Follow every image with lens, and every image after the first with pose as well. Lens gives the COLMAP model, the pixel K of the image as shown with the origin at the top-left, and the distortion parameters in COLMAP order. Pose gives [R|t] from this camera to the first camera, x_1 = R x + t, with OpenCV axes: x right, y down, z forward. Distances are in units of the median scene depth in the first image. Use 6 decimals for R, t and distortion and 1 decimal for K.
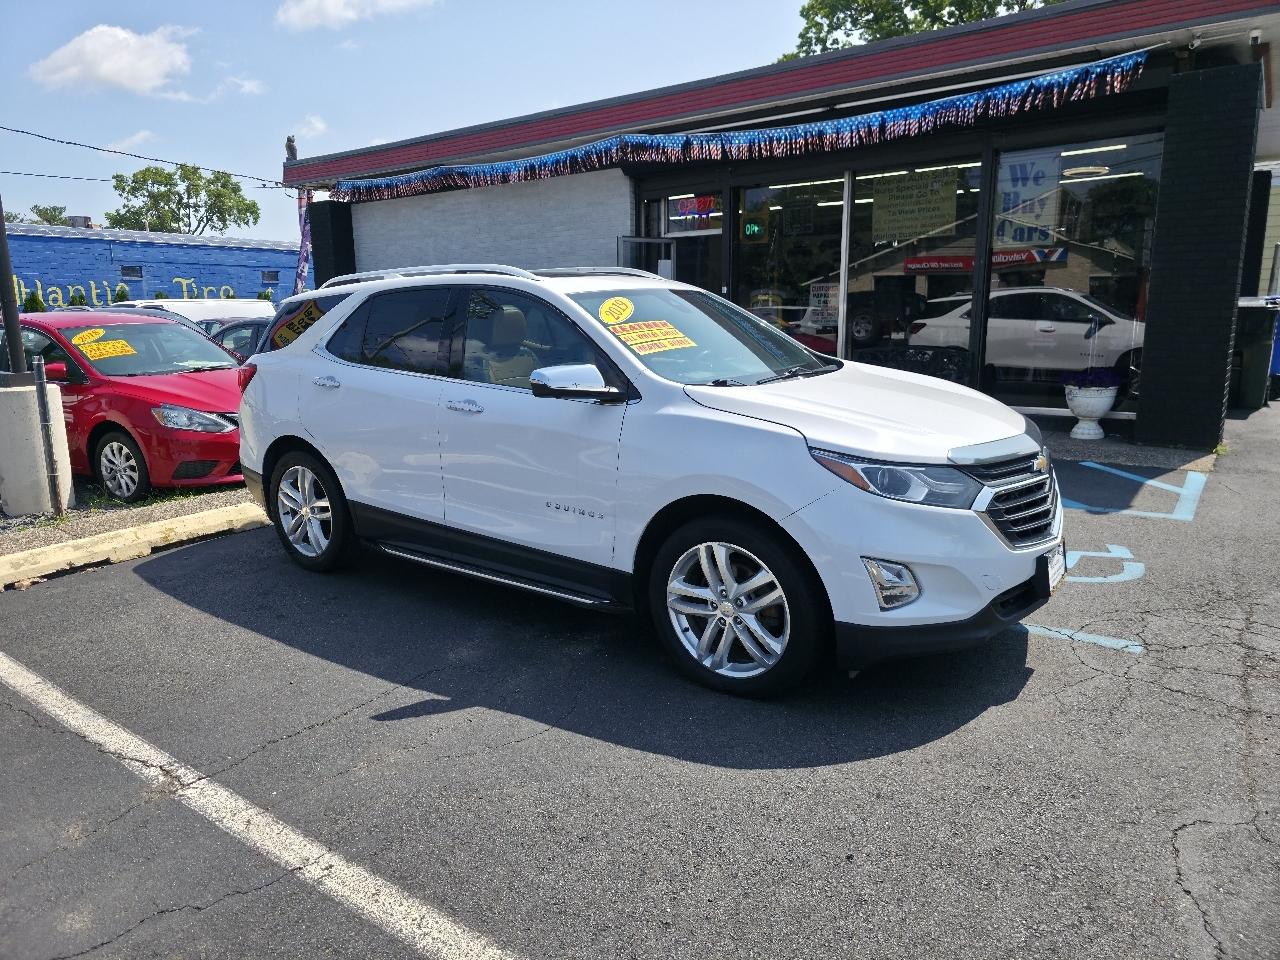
lens RADIAL K [[841.0, 0, 617.3], [0, 841.0, 462.5], [0, 0, 1]] dist [0.057375, -0.062522]
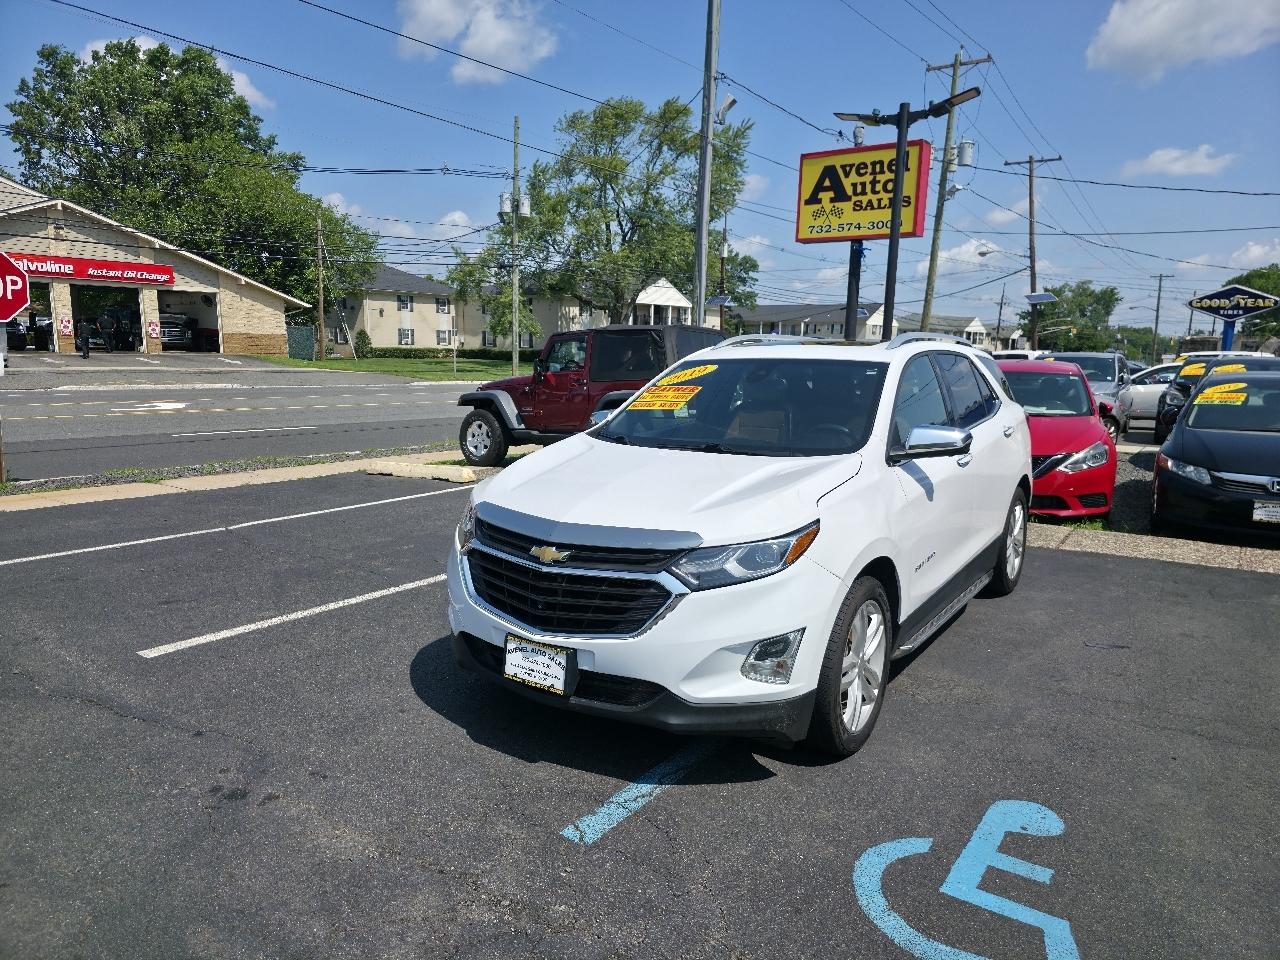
lens RADIAL K [[834.1, 0, 643.7], [0, 834.1, 490.2], [0, 0, 1]] dist [0.052332, -0.054231]
pose [[0.053571, 0.188079, -0.980692, 0.958767], [-0.197319, 0.964731, 0.174240, -0.172660], [0.978875, 0.184175, 0.088793, 0.684785]]
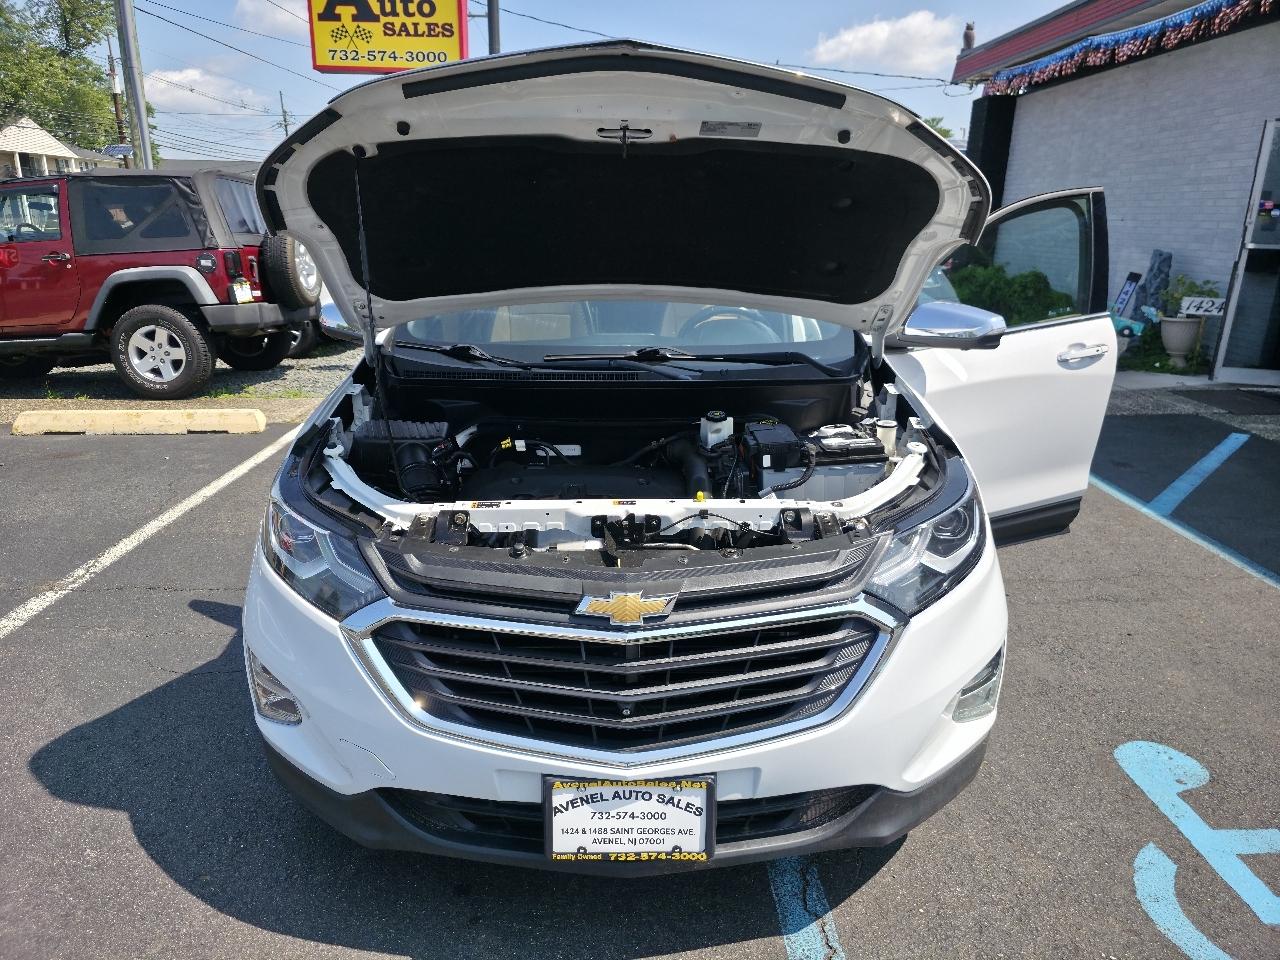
lens RADIAL K [[843.5, 0, 629.7], [0, 843.5, 485.2], [0, 0, 1]] dist [0.043278, -0.041707]
pose [[0.619877, 0.258916, -0.740753, 0.565178], [-0.164570, 0.965898, 0.199896, -0.109676], [0.767248, -0.002005, 0.641348, 0.472461]]
